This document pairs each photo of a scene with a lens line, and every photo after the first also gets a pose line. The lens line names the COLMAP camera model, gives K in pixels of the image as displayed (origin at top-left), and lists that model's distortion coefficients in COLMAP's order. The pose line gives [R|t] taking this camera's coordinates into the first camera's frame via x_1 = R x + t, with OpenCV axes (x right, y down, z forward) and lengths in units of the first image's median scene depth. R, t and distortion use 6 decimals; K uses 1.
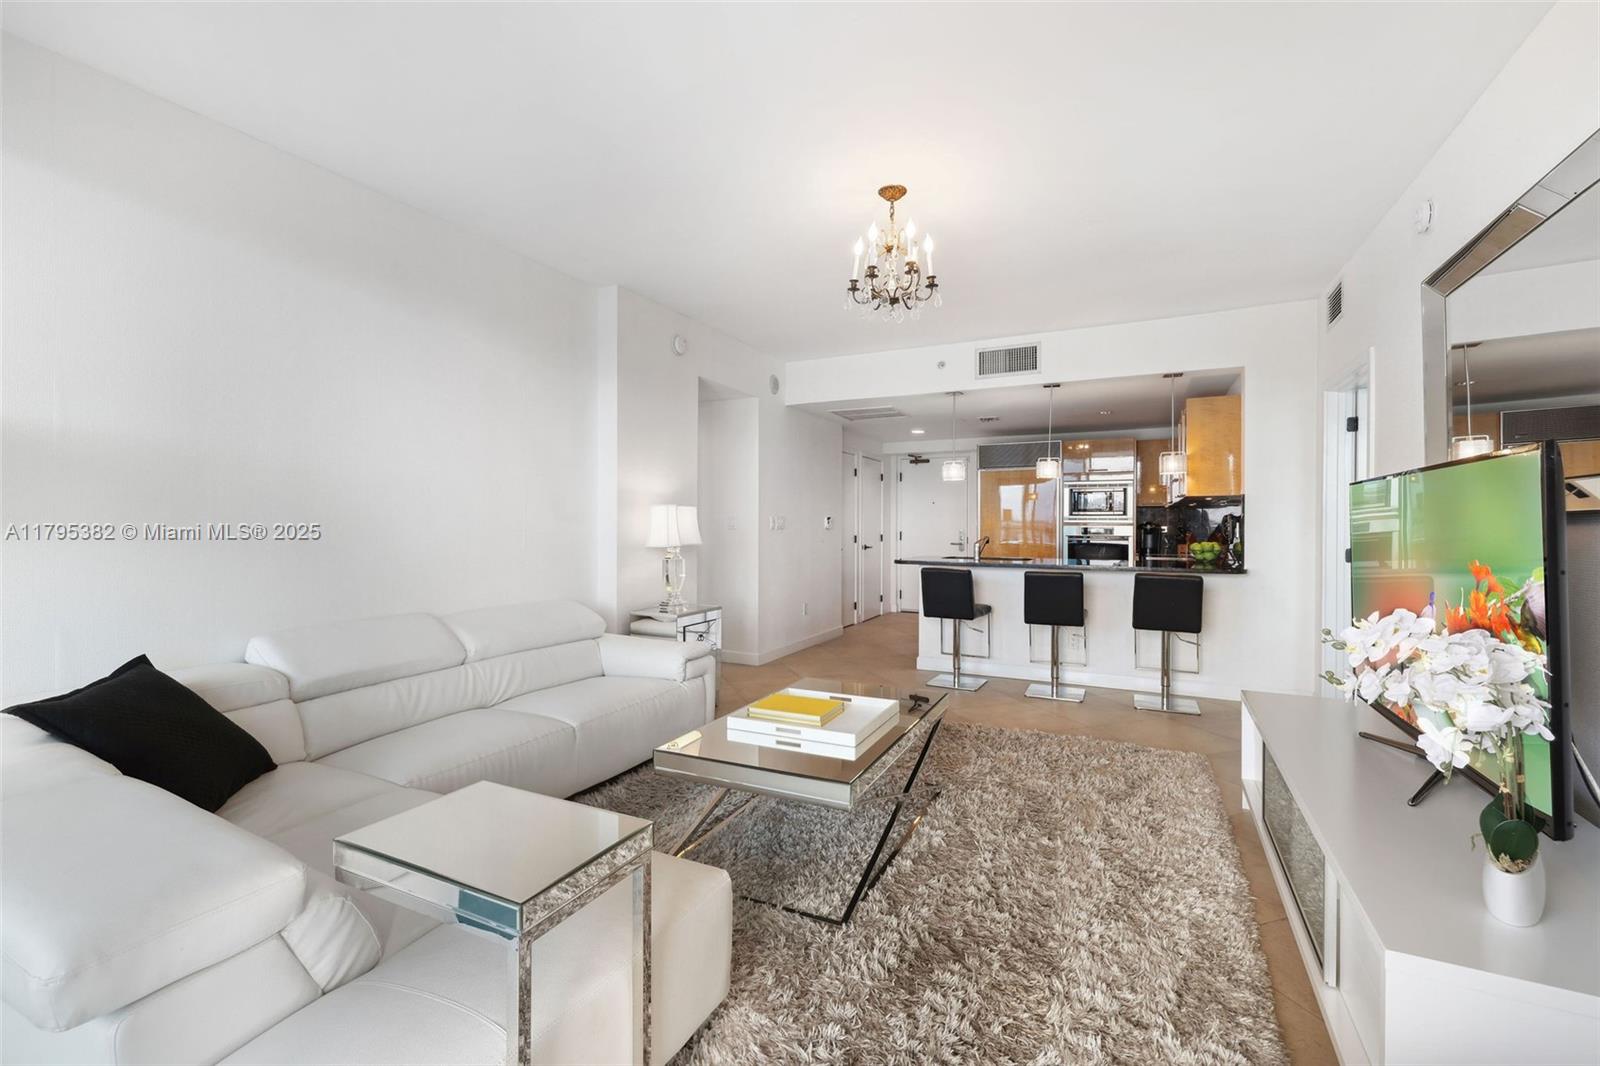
lens RADIAL K [[678.6, 0, 800.5], [0, 678.6, 524.7], [0, 0, 1]] dist [0.001188, 0.000284]
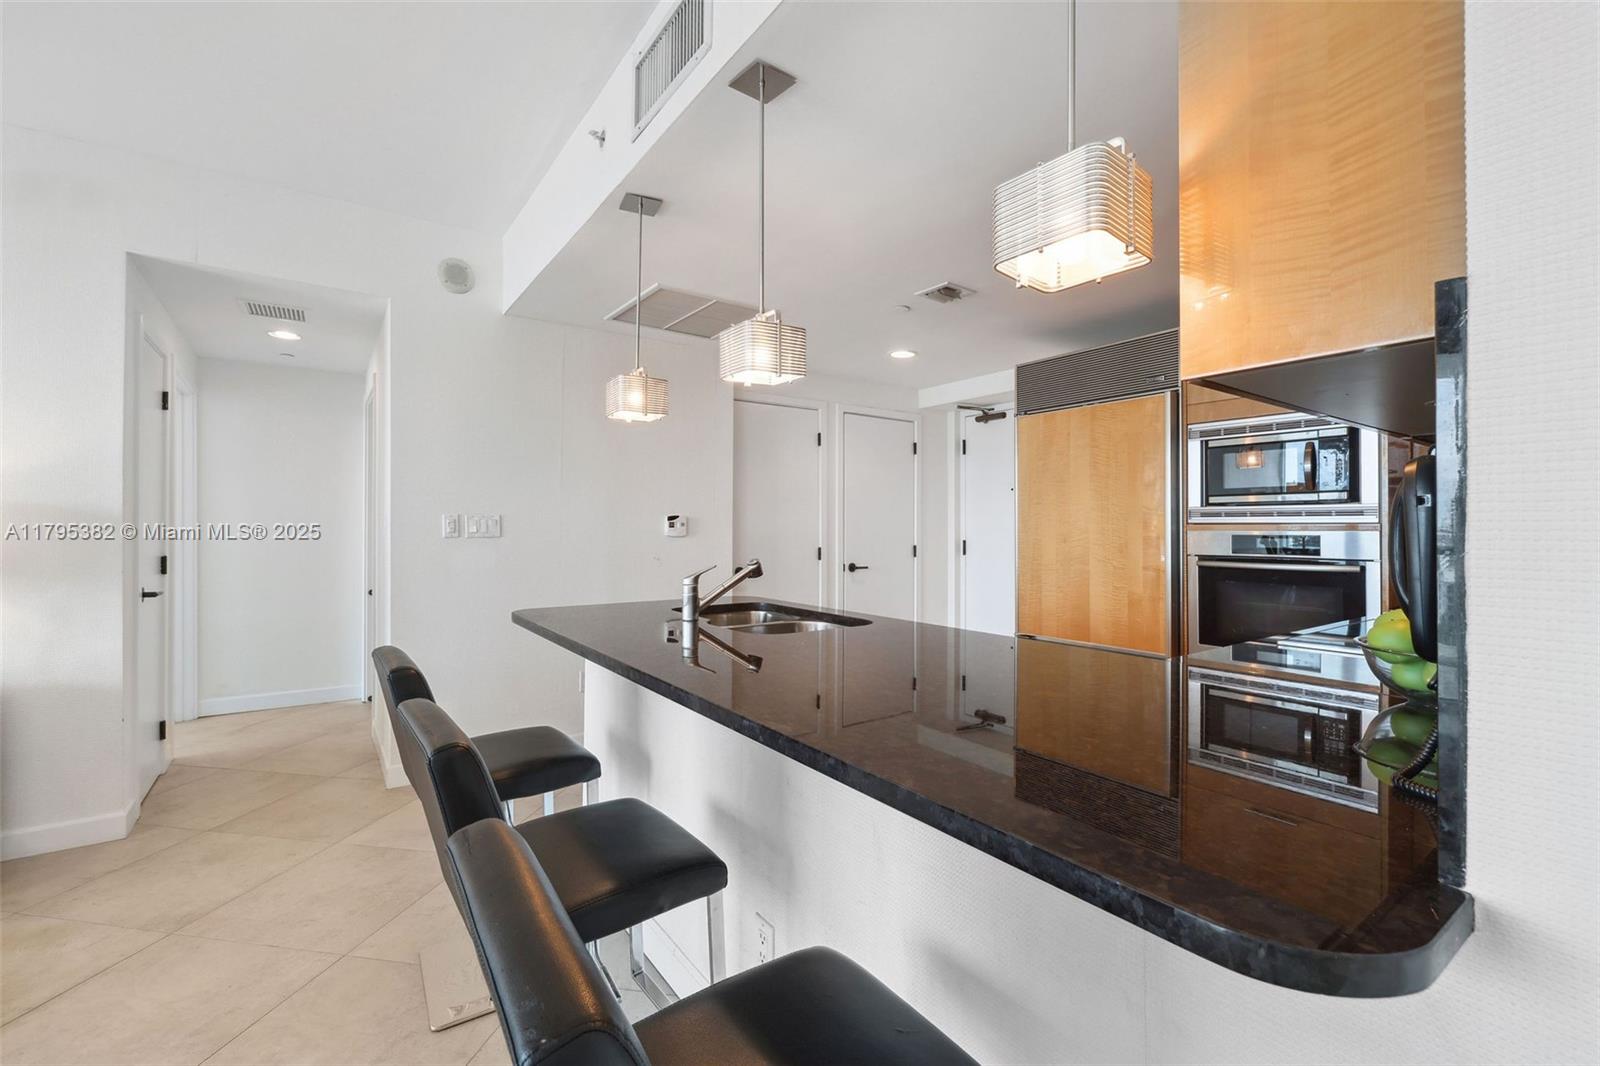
lens RADIAL K [[678.6, 0, 794.9], [0, 678.6, 520.6], [0, 0, 1]] dist [0.001188, 0.000284]
pose [[0.874615, -0.004391, -0.484798, 0.384103], [-0.001906, 0.999920, -0.012496, 0.001375], [0.484814, 0.011854, 0.874537, 0.526604]]
